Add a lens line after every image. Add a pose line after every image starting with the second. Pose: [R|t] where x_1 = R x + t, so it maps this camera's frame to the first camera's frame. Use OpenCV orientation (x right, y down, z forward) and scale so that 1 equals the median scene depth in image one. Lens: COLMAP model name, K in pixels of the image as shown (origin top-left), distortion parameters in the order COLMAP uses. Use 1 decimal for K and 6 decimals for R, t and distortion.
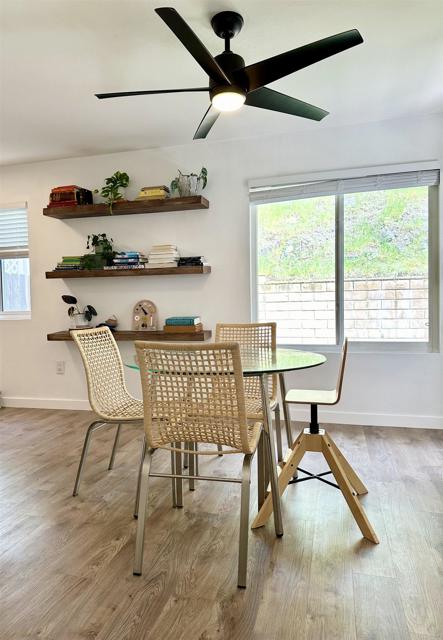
lens RADIAL K [[470.9, 0, 222.1], [0, 470.9, 318.3], [0, 0, 1]] dist [0.001361, 0.000235]
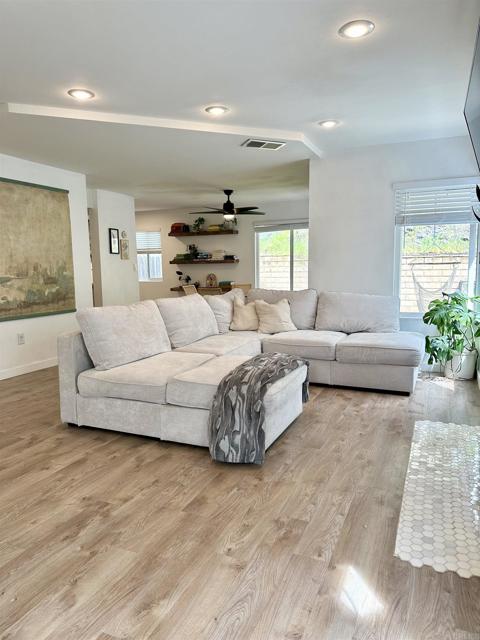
lens RADIAL K [[456.7, 0, 240.5], [0, 456.7, 321.8], [0, 0, 1]] dist [0.027501, -0.003594]
pose [[0.988054, 0.024530, -0.152141, 0.322296], [-0.013718, 0.997331, 0.071708, 0.033590], [0.153493, -0.068764, 0.985754, -1.190444]]
